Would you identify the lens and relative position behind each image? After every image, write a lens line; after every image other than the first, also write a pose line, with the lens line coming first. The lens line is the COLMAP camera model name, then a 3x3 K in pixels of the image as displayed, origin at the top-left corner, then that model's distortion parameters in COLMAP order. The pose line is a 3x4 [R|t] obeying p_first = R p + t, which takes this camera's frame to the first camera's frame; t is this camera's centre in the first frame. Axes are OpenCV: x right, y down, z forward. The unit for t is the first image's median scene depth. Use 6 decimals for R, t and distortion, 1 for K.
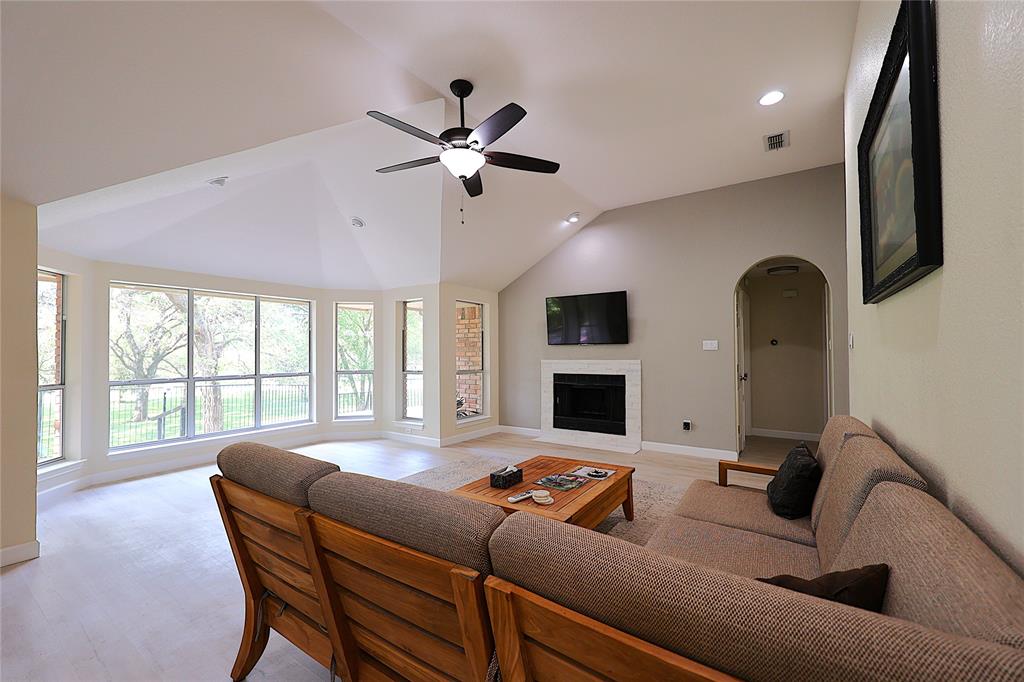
lens RADIAL K [[412.8, 0, 515.2], [0, 412.8, 343.5], [0, 0, 1]] dist [-0.000243, -0.000082]
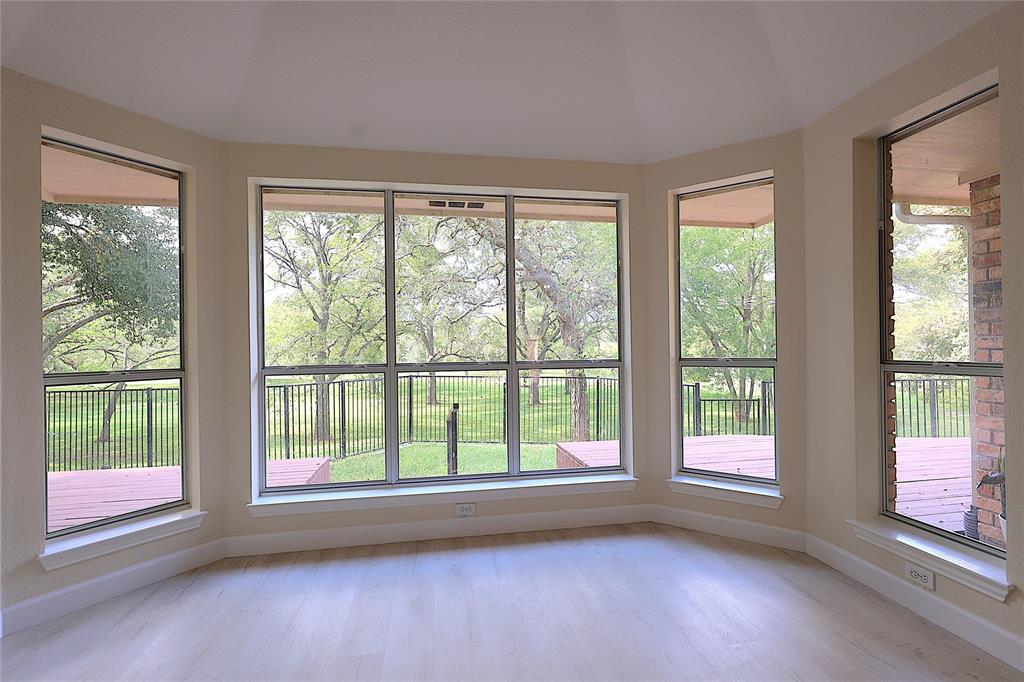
lens RADIAL K [[482.7, 0, 515.1], [0, 482.7, 343.7], [0, 0, 1]] dist [0.000260, -0.000024]
pose [[0.701650, -0.005243, -0.712502, -0.206856], [0.021827, 0.999662, 0.014138, 0.041922], [0.712187, -0.025472, 0.701527, 0.555672]]
